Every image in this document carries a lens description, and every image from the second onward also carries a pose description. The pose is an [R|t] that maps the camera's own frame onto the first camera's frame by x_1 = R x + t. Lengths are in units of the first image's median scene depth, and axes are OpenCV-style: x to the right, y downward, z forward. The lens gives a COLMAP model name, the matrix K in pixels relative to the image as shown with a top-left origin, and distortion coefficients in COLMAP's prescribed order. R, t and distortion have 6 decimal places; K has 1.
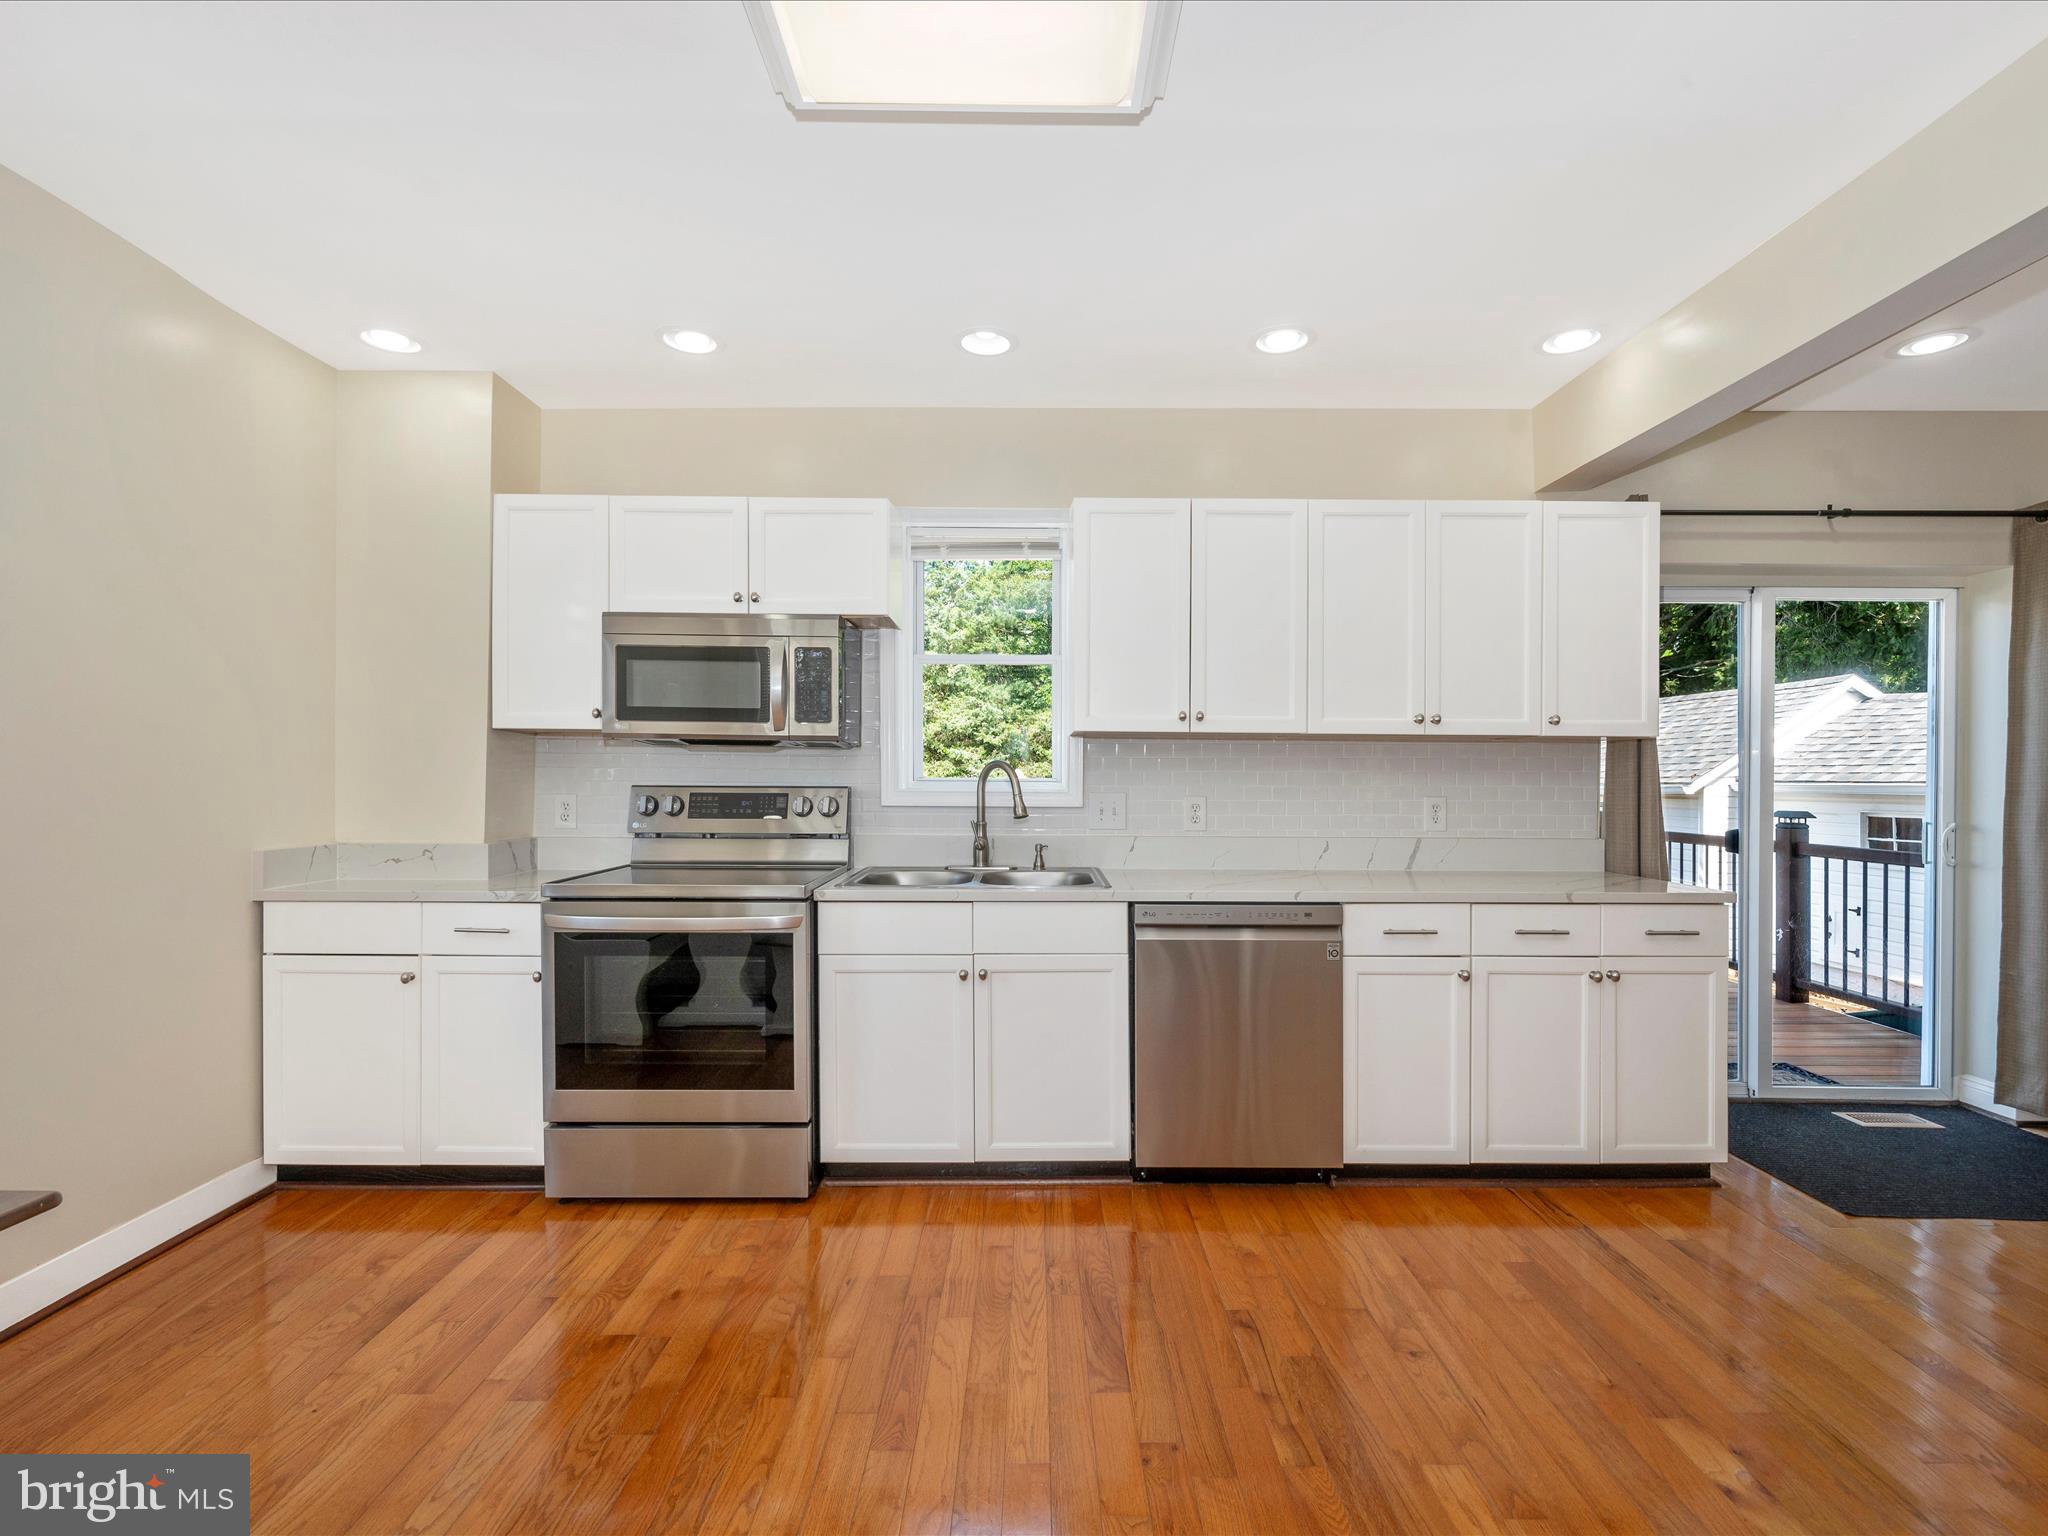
lens RADIAL K [[920.4, 0, 1043.3], [0, 920.4, 781.6], [0, 0, 1]] dist [0.003545, -0.000735]
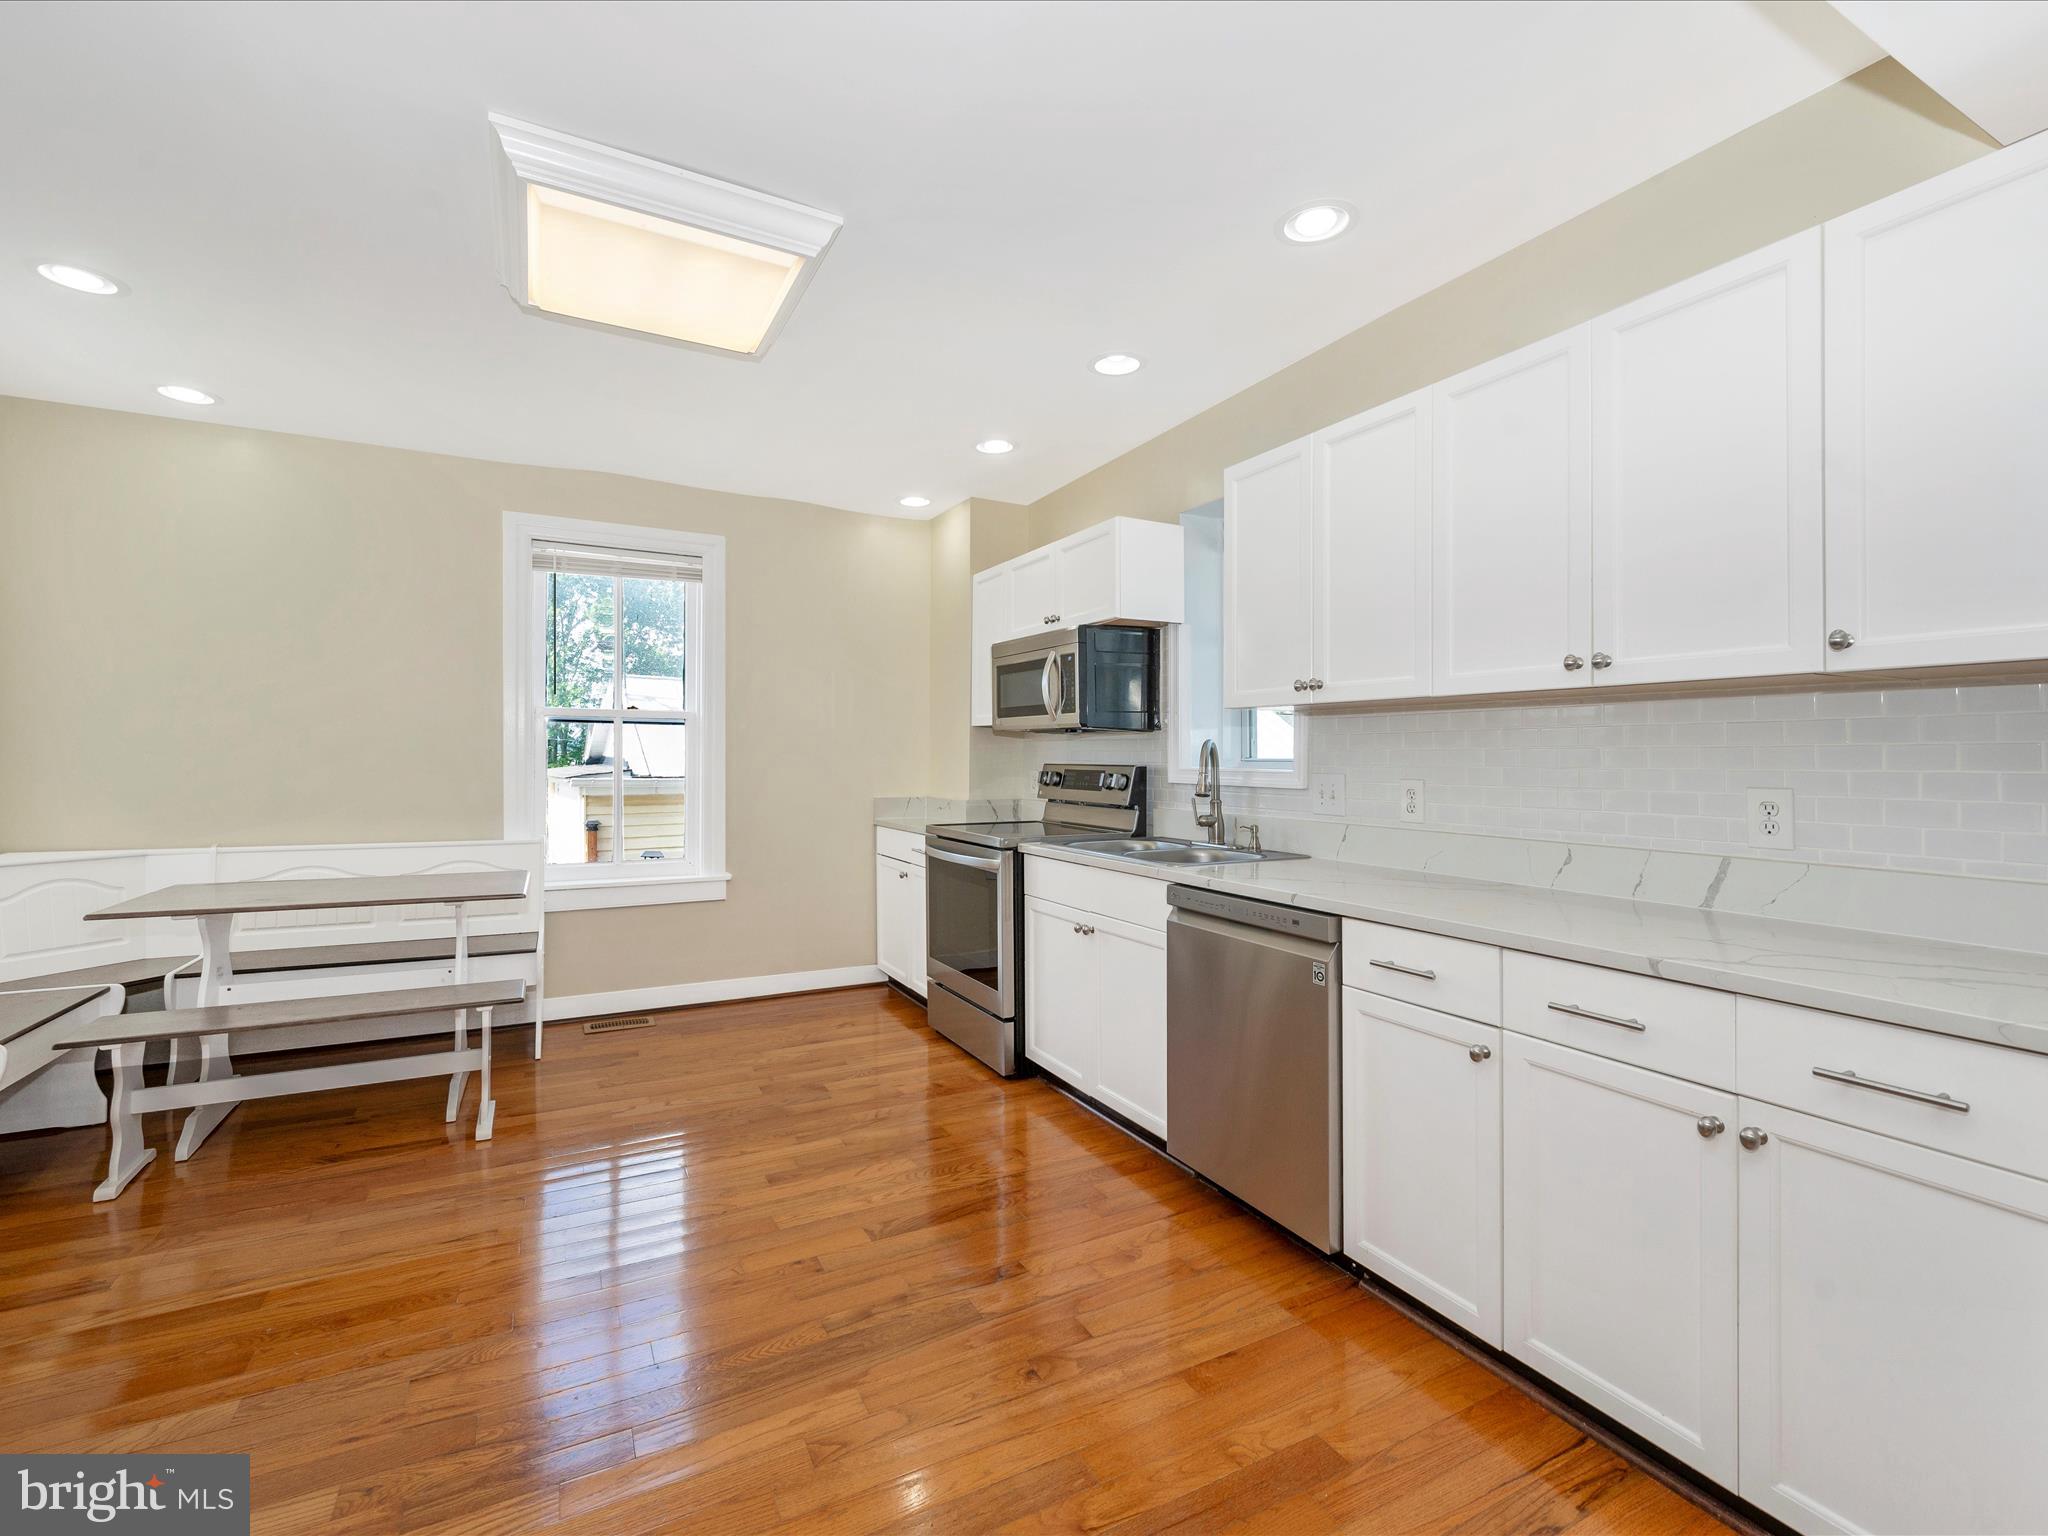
lens RADIAL K [[920.4, 0, 1009.0], [0, 920.4, 752.9], [0, 0, 1]] dist [0.003545, -0.000735]
pose [[0.449458, -0.008265, -0.893263, 0.892025], [-0.006975, 0.999894, -0.012761, 0.006433], [0.893274, 0.011966, 0.449353, 0.399880]]
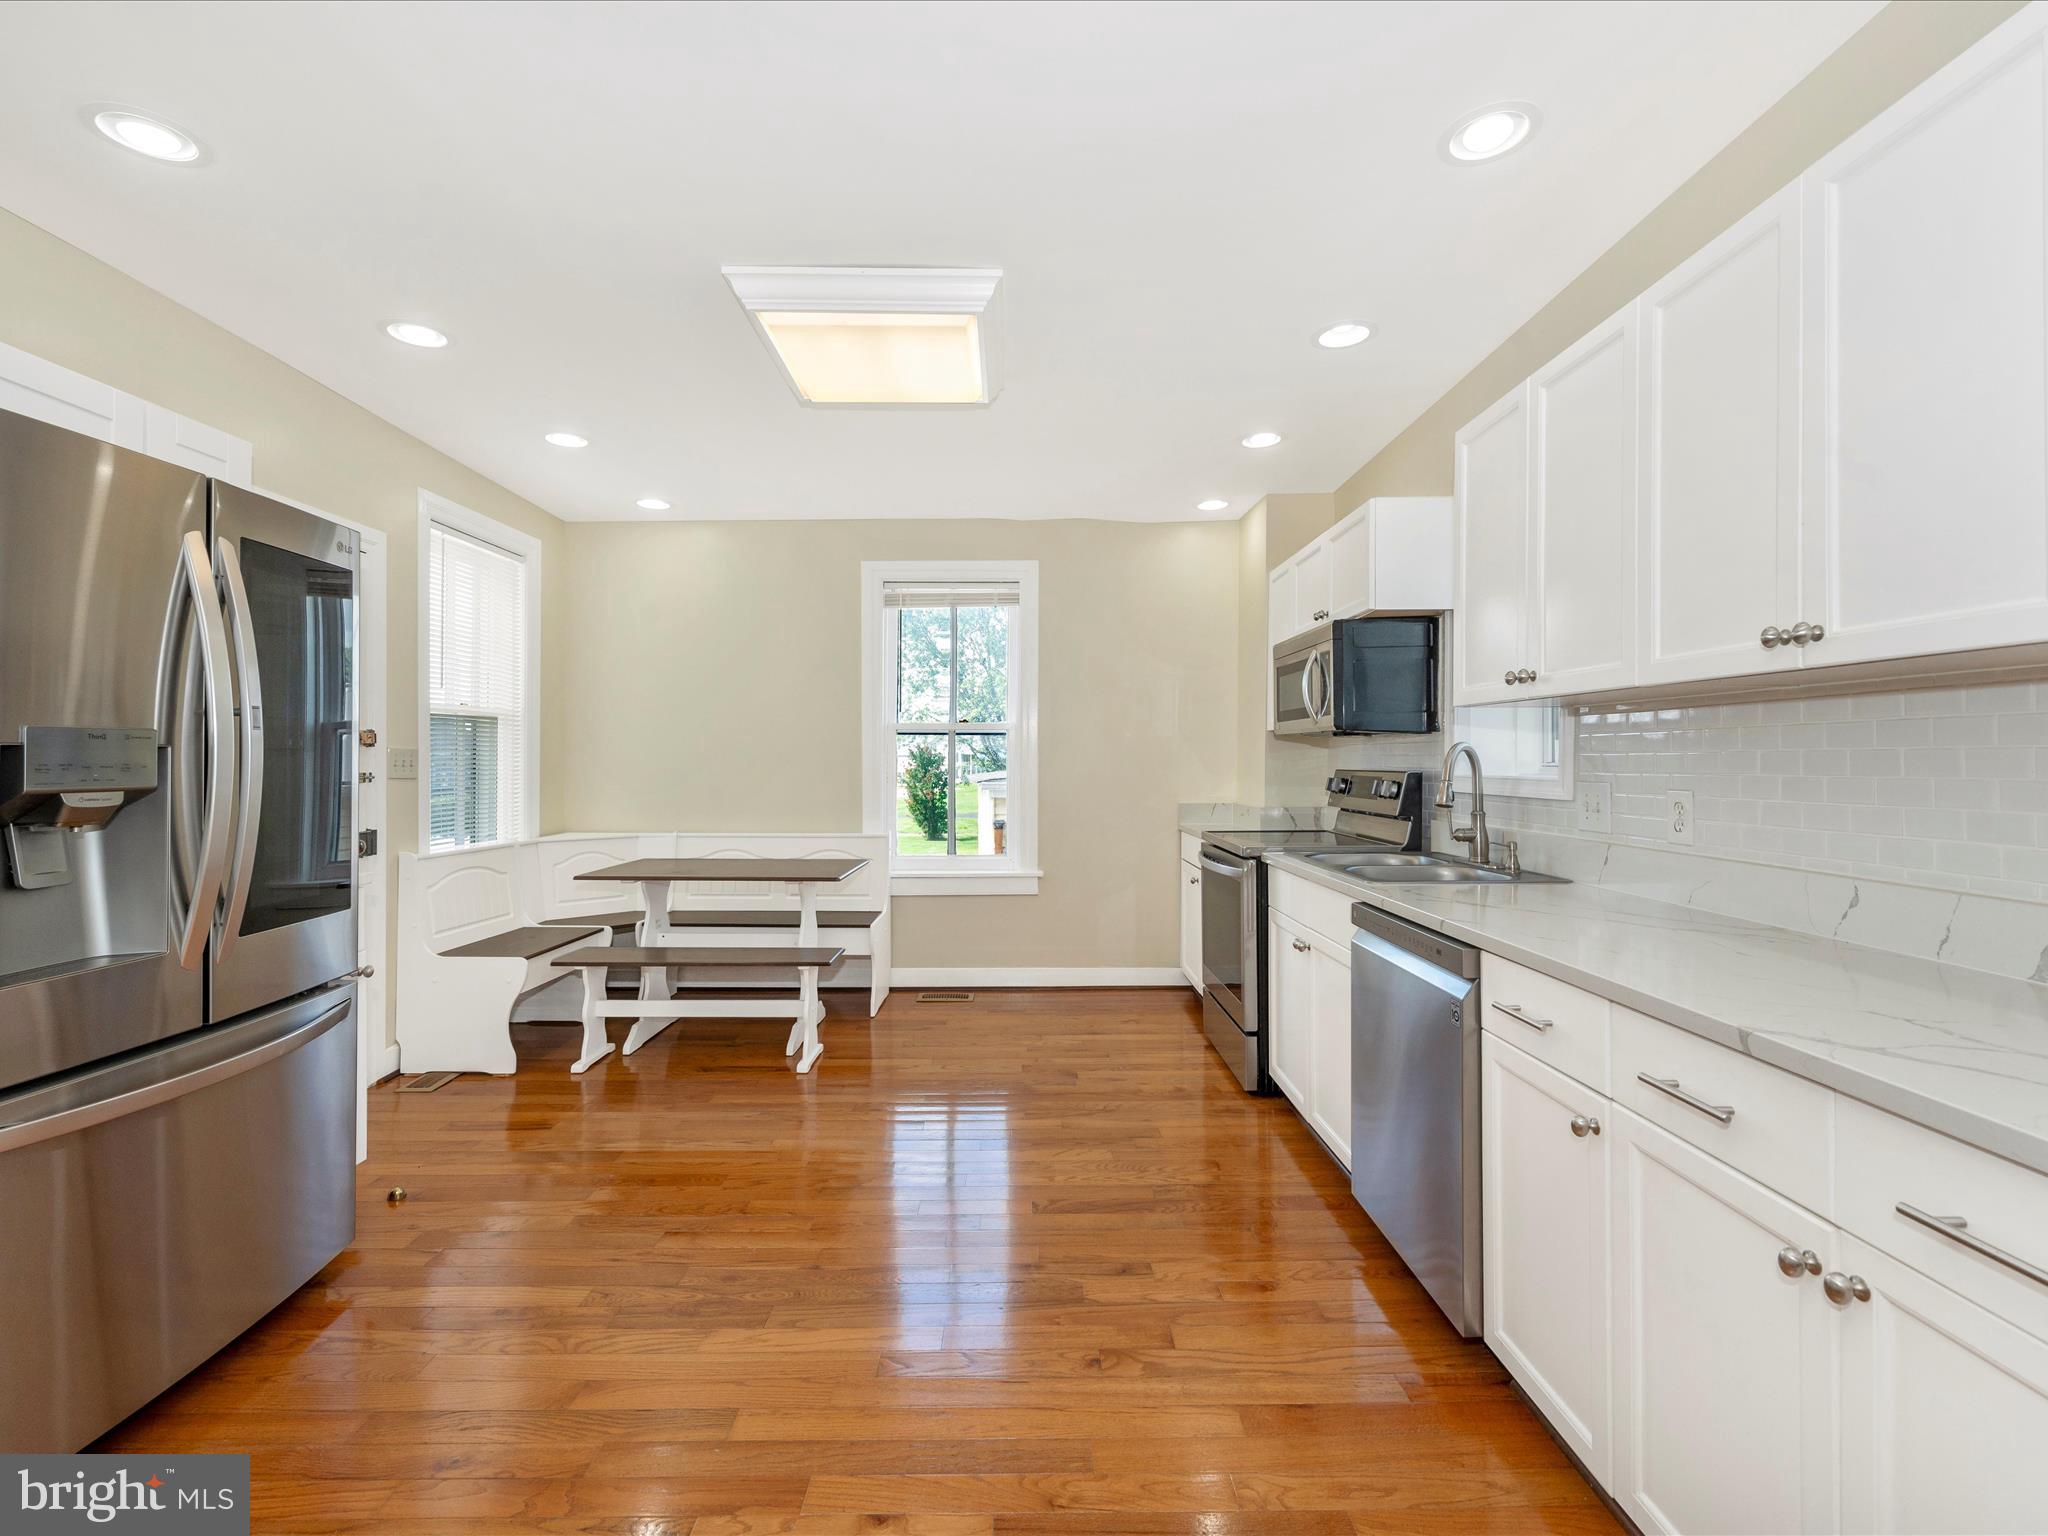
lens RADIAL K [[920.4, 0, 1017.2], [0, 920.4, 762.7], [0, 0, 1]] dist [0.003545, -0.000735]
pose [[-0.009865, -0.004310, -0.999942, 0.993937], [-0.003020, 0.999986, -0.004281, 0.001559], [0.999947, 0.002978, -0.009878, 0.670582]]
